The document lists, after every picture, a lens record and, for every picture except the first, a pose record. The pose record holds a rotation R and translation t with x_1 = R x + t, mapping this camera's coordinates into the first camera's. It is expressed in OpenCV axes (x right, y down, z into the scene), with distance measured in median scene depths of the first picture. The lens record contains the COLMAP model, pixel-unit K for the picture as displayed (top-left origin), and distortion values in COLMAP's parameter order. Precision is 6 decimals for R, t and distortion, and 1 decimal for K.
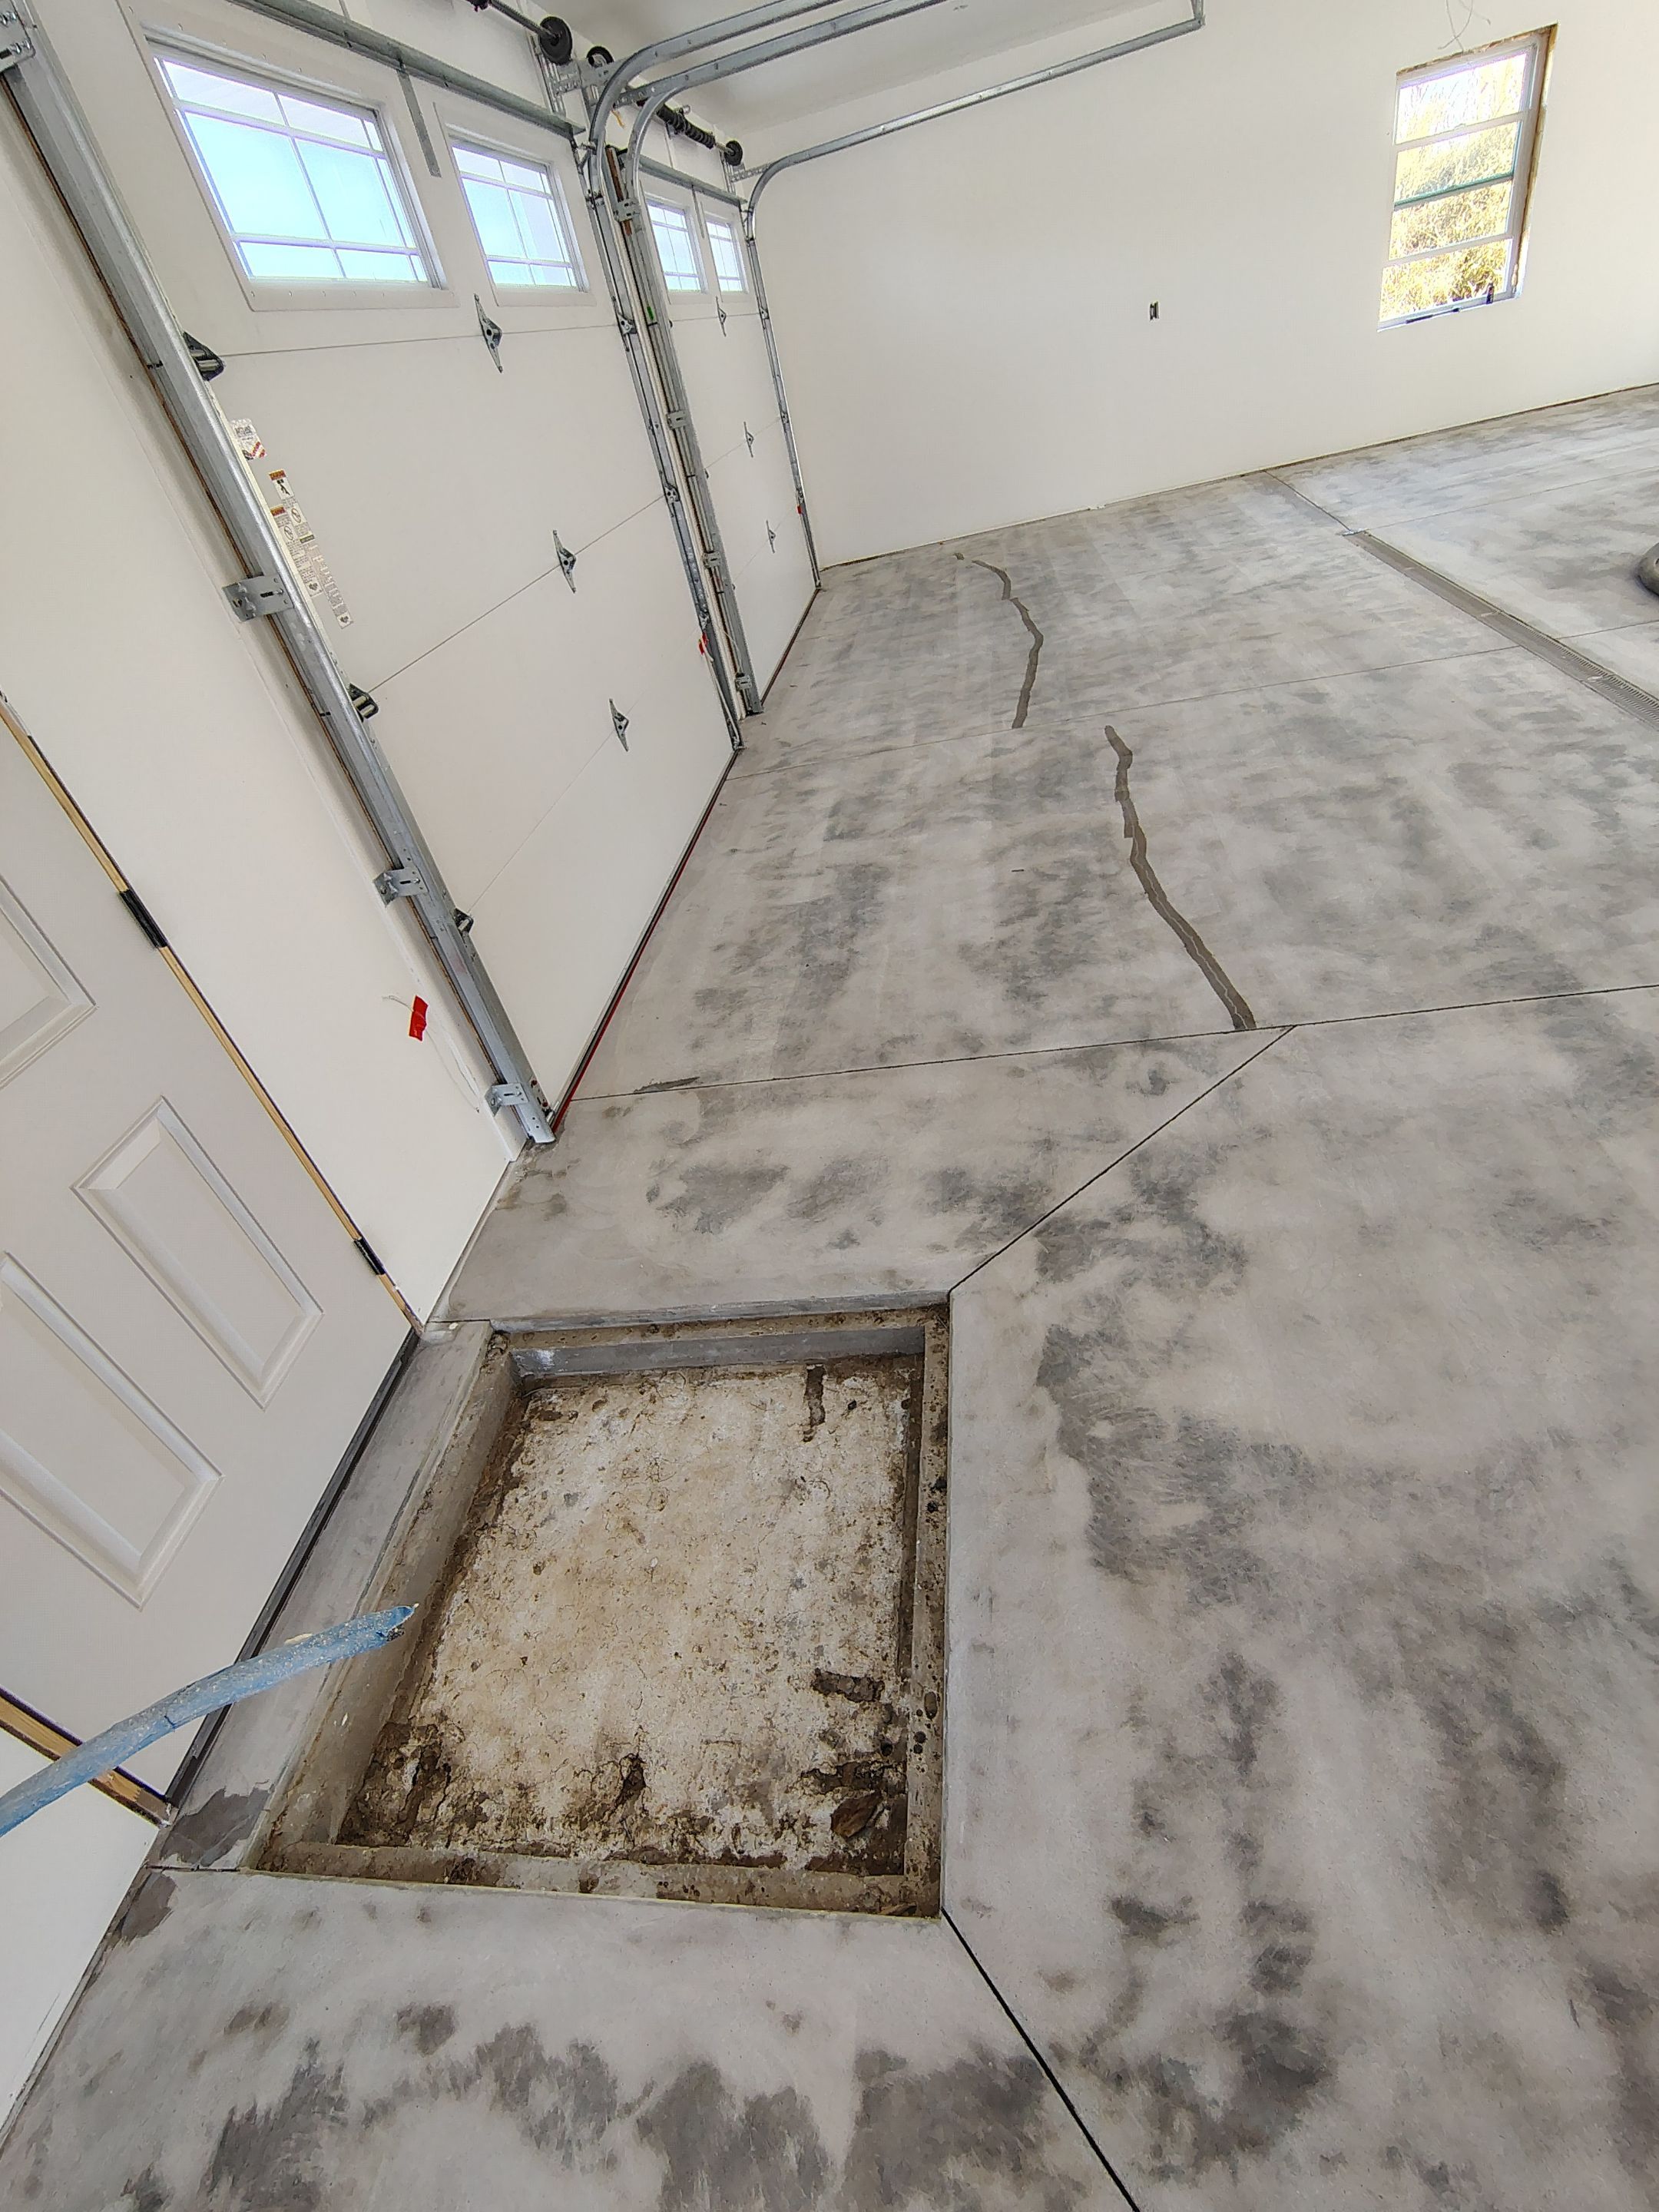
lens RADIAL K [[1030.9, 0, 822.6], [0, 1030.9, 1096.8], [0, 0, 1]] dist [-0.005496, 0.001368]
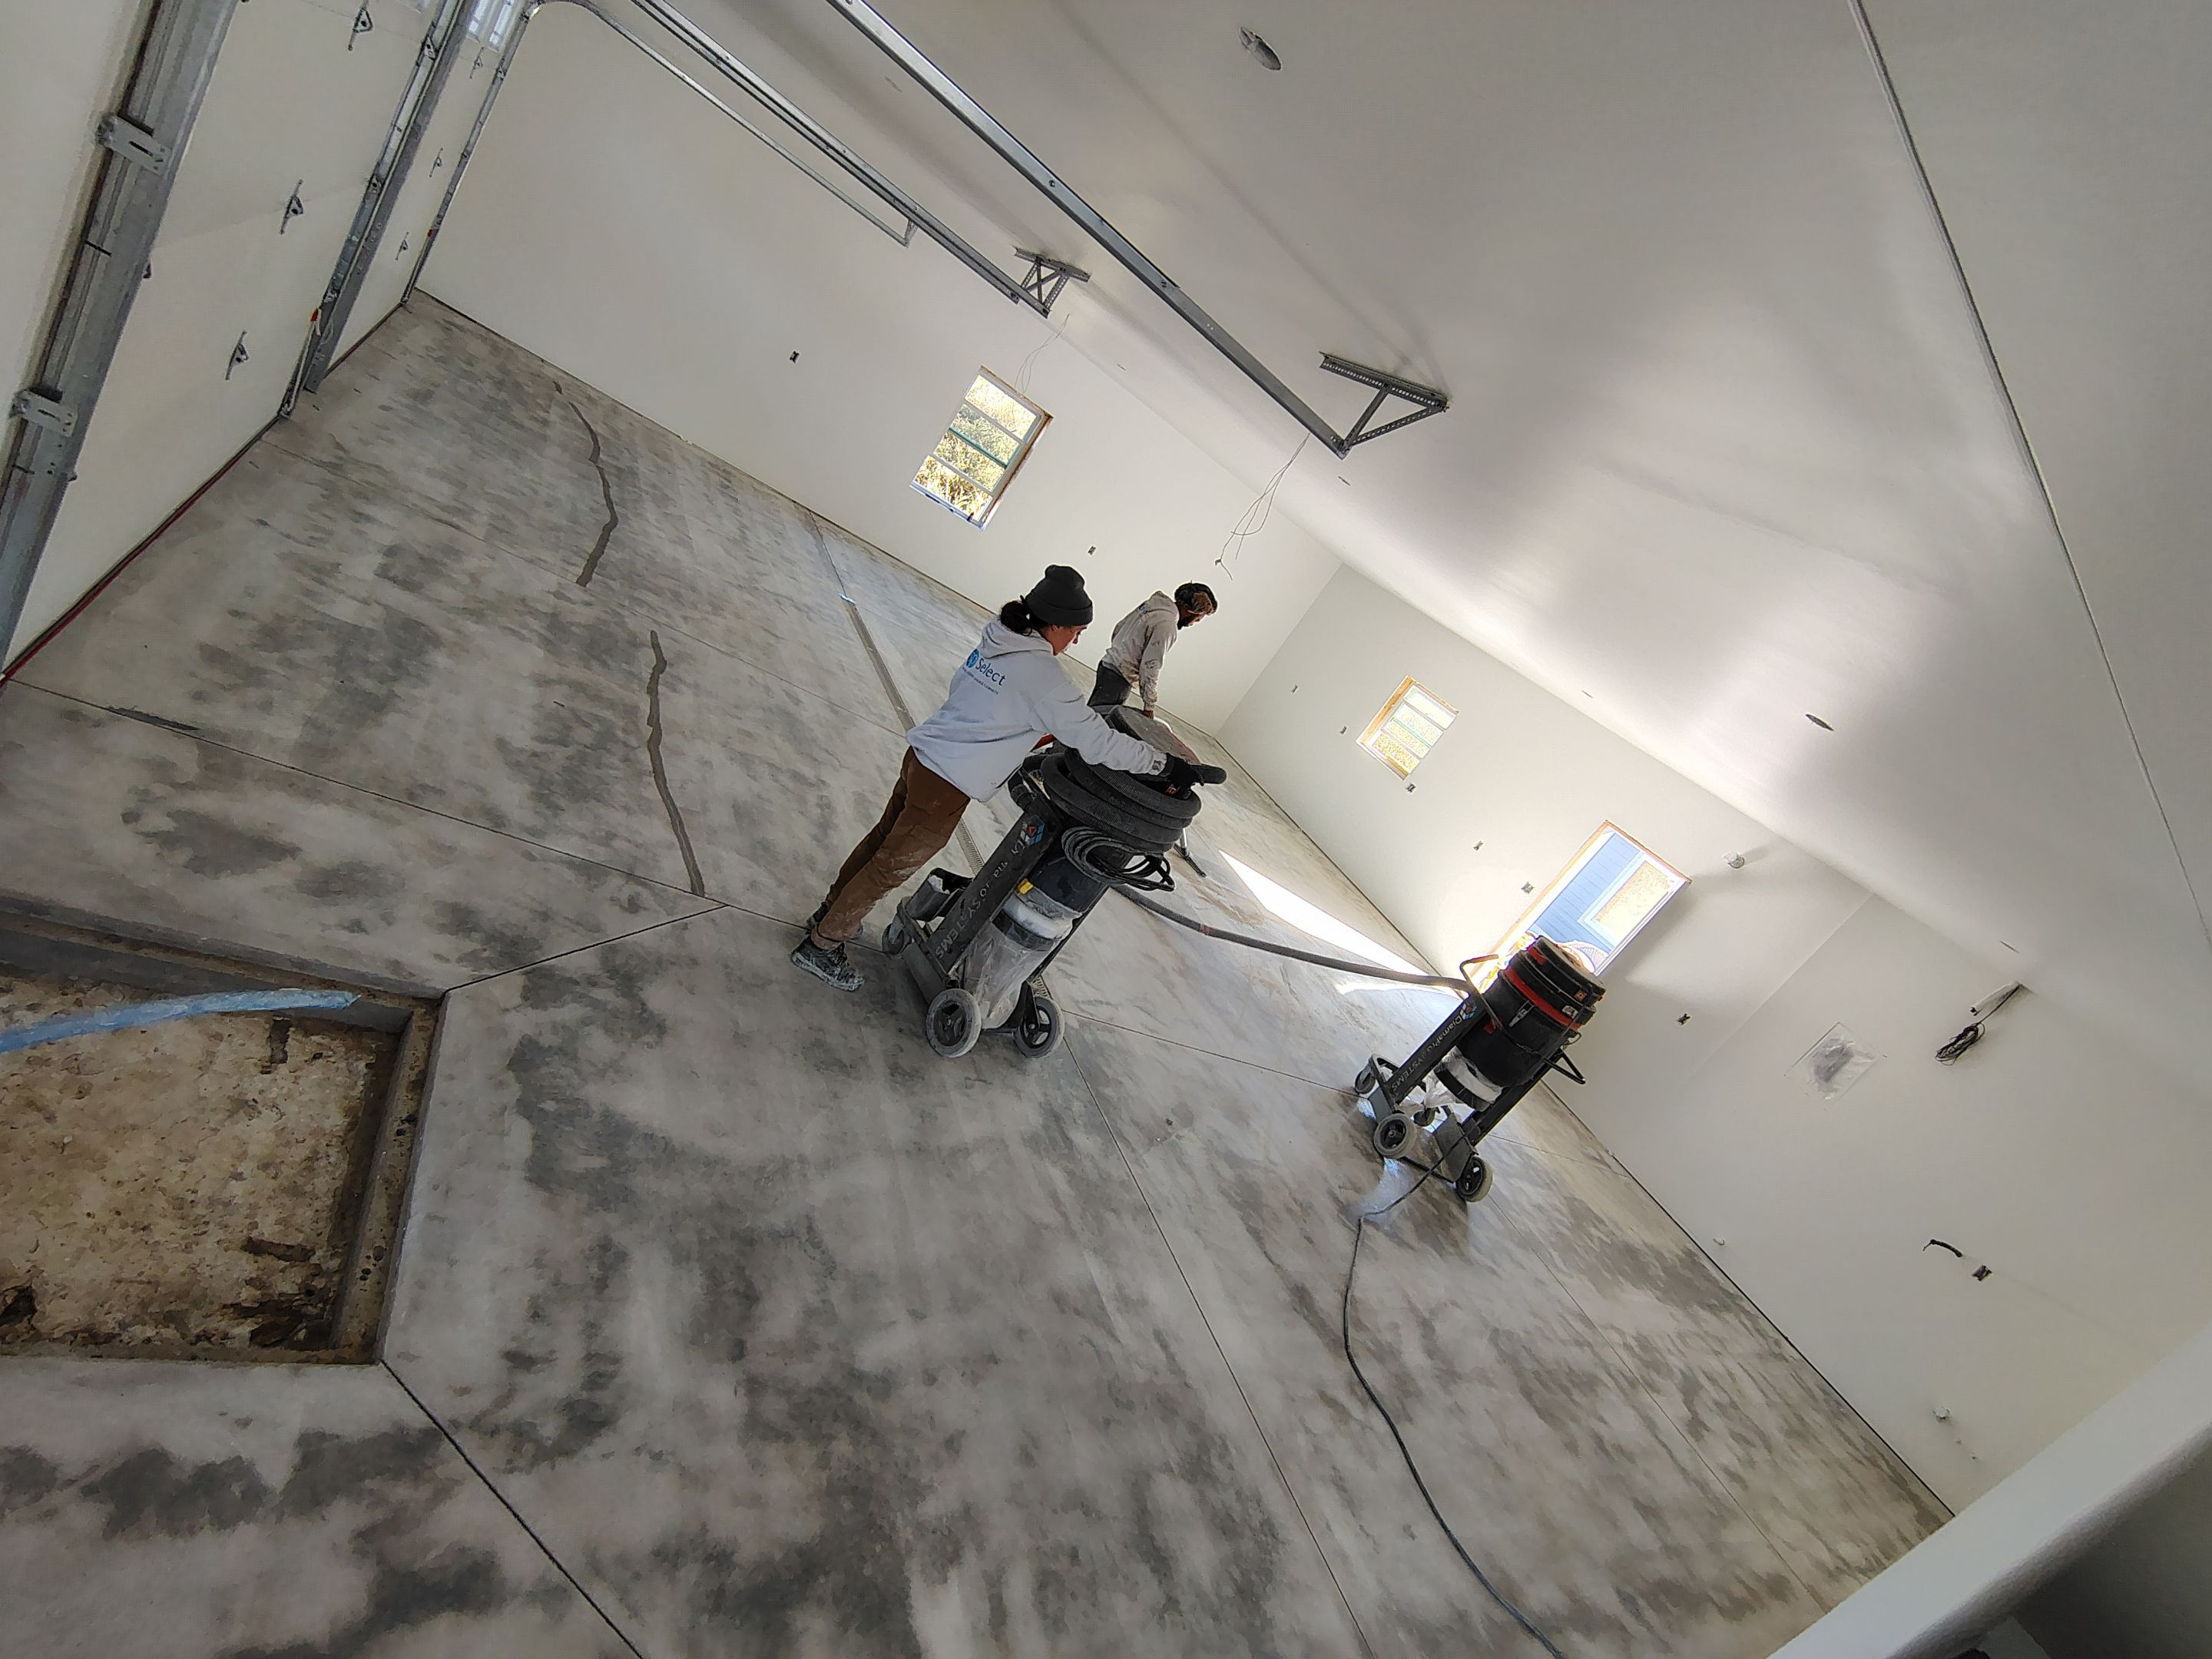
lens RADIAL K [[1030.9, 0, 1103.2], [0, 1030.9, 834.3], [0, 0, 1]] dist [-0.005496, 0.001368]
pose [[0.555360, 0.427267, 0.713455, -0.463038], [-0.299114, 0.903134, -0.308026, 0.181427], [-0.775955, -0.042339, 0.629366, -0.468995]]
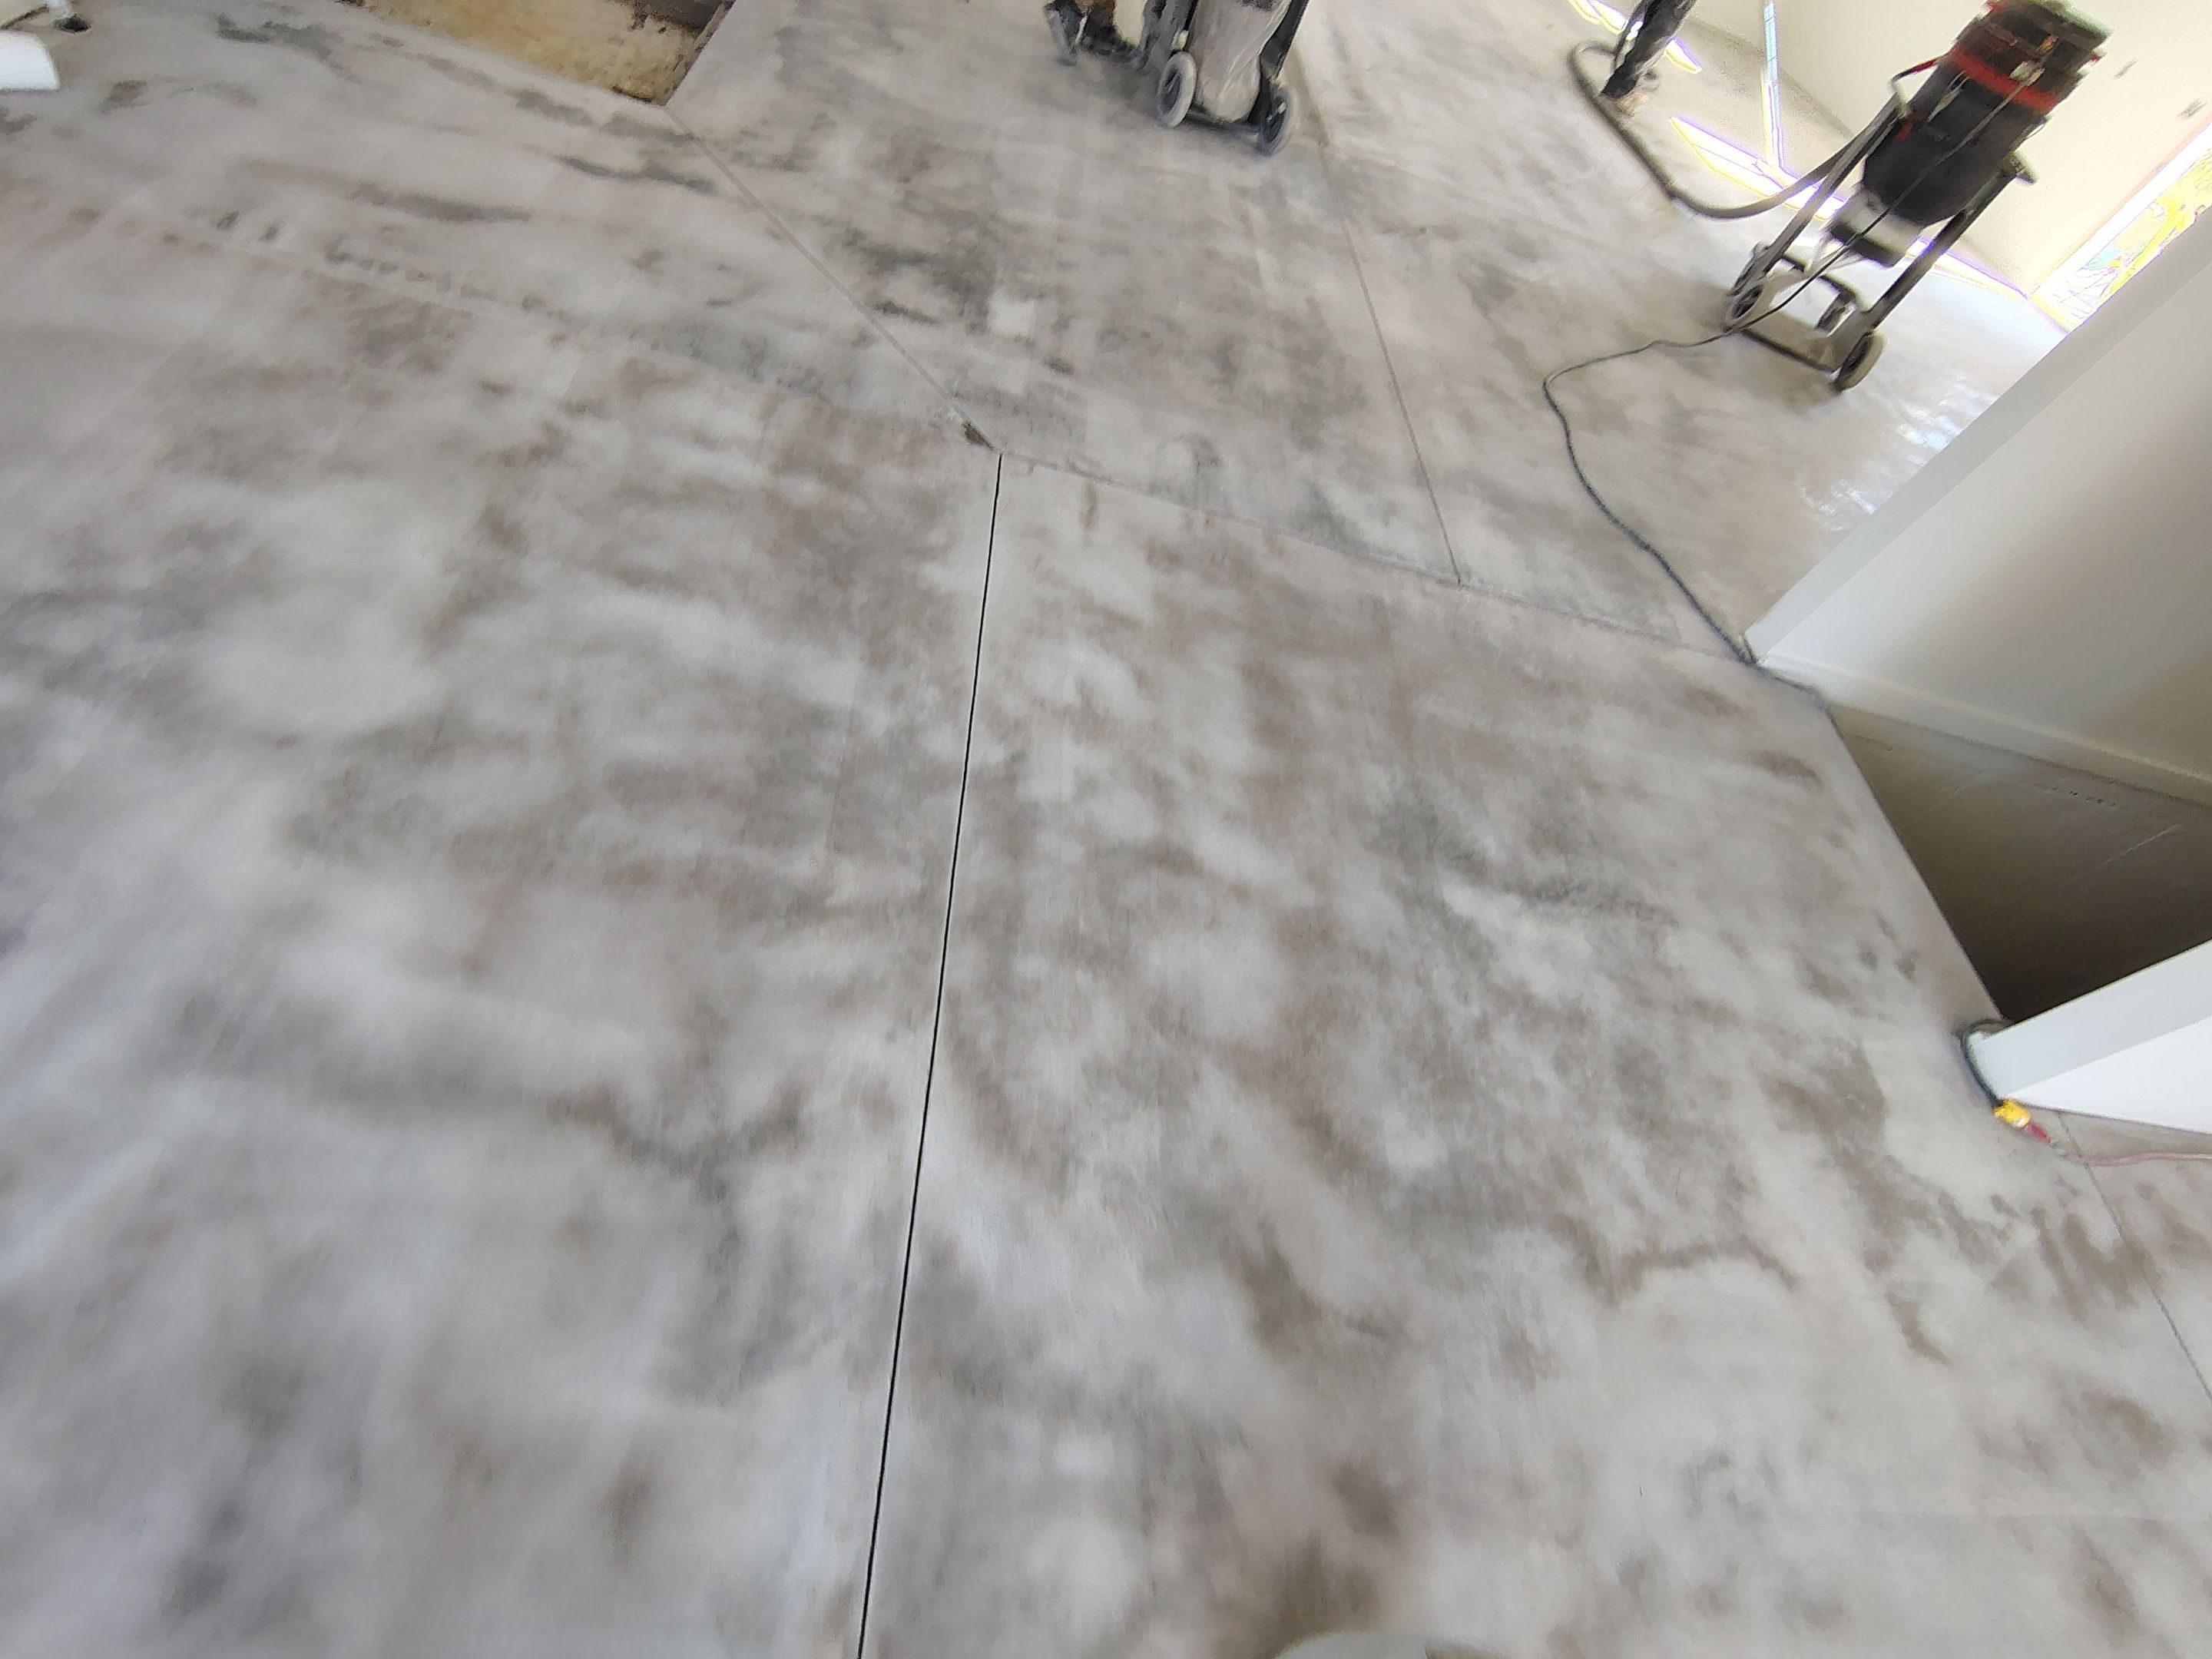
lens RADIAL K [[1030.9, 0, 1109.6], [0, 1030.9, 825.1], [0, 0, 1]] dist [-0.005496, 0.001368]
pose [[0.858640, 0.211119, 0.467082, 0.163895], [-0.337113, 0.919025, 0.204322, 1.012904], [-0.386124, -0.332898, 0.860283, -1.326761]]
